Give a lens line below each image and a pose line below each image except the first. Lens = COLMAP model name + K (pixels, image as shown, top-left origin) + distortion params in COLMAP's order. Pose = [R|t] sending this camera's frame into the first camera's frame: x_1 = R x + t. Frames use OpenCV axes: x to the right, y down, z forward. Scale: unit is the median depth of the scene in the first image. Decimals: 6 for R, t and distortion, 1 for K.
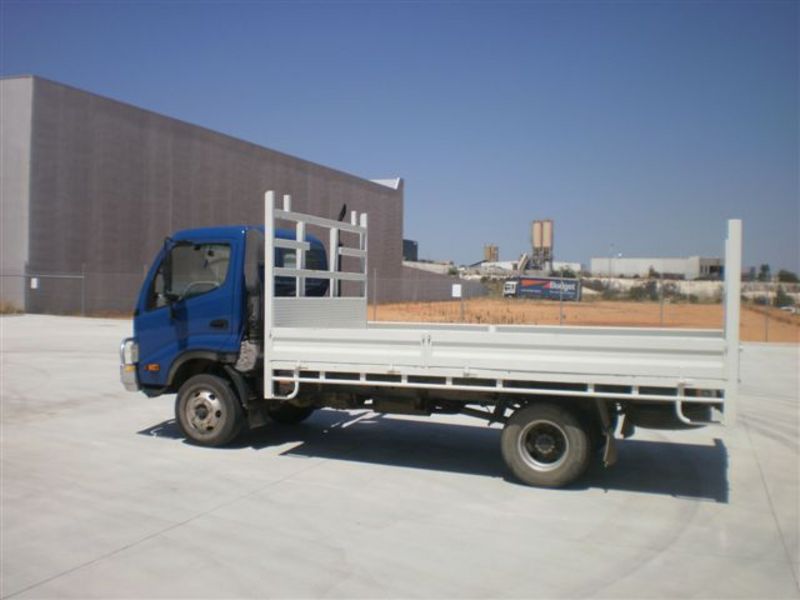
lens RADIAL K [[866.0, 0, 385.7], [0, 866.0, 298.2], [0, 0, 1]] dist [-0.020408, -0.351958]
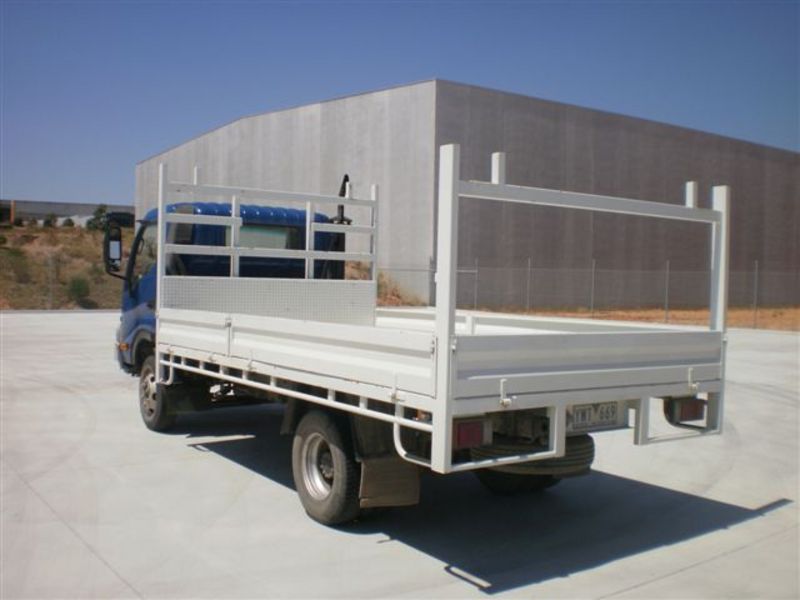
lens RADIAL K [[866.0, 0, 385.7], [0, 866.0, 298.2], [0, 0, 1]] dist [-0.020408, -0.351958]
pose [[0.827693, 0.016450, -0.560939, 0.550531], [-0.016339, 0.999853, 0.005212, 0.013447], [0.560943, 0.004851, 0.827840, 0.330848]]
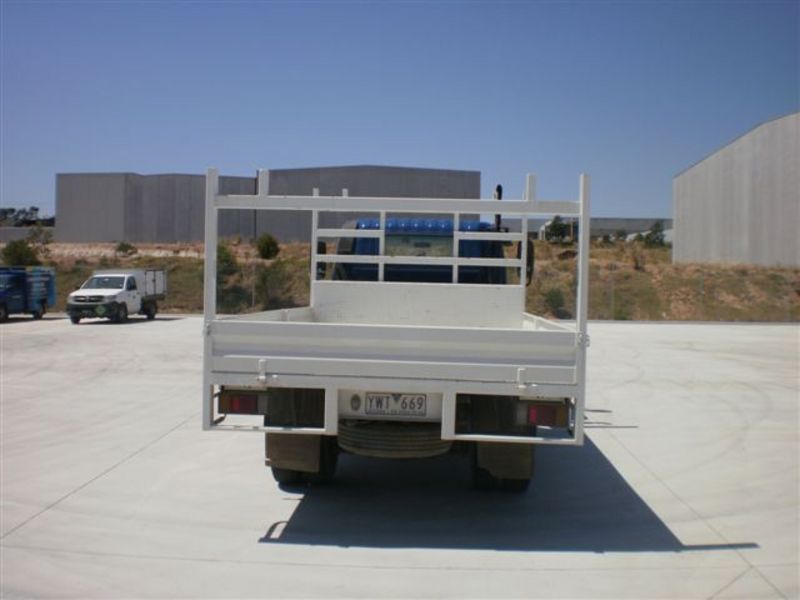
lens RADIAL K [[866.0, 0, 385.7], [0, 866.0, 298.2], [0, 0, 1]] dist [-0.020408, -0.351958]
pose [[0.300742, 0.010817, -0.953644, 0.921496], [-0.026641, 0.999641, 0.002937, 0.015507], [0.953333, 0.024523, 0.300922, 0.687824]]
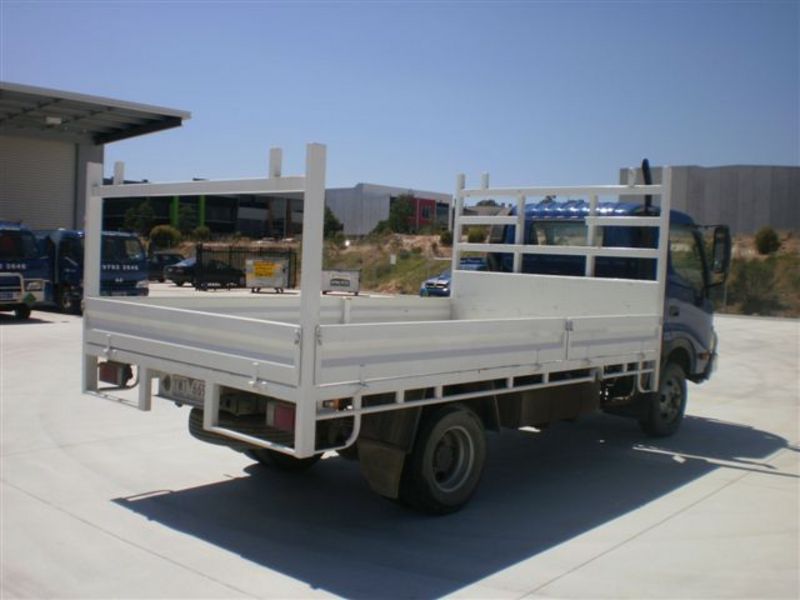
lens RADIAL K [[866.0, 0, 385.7], [0, 866.0, 298.2], [0, 0, 1]] dist [-0.020408, -0.351958]
pose [[-0.360064, 0.015085, -0.932806, 0.857992], [-0.055713, 0.997737, 0.037640, -0.001814], [0.931263, 0.065523, -0.358409, 1.216216]]
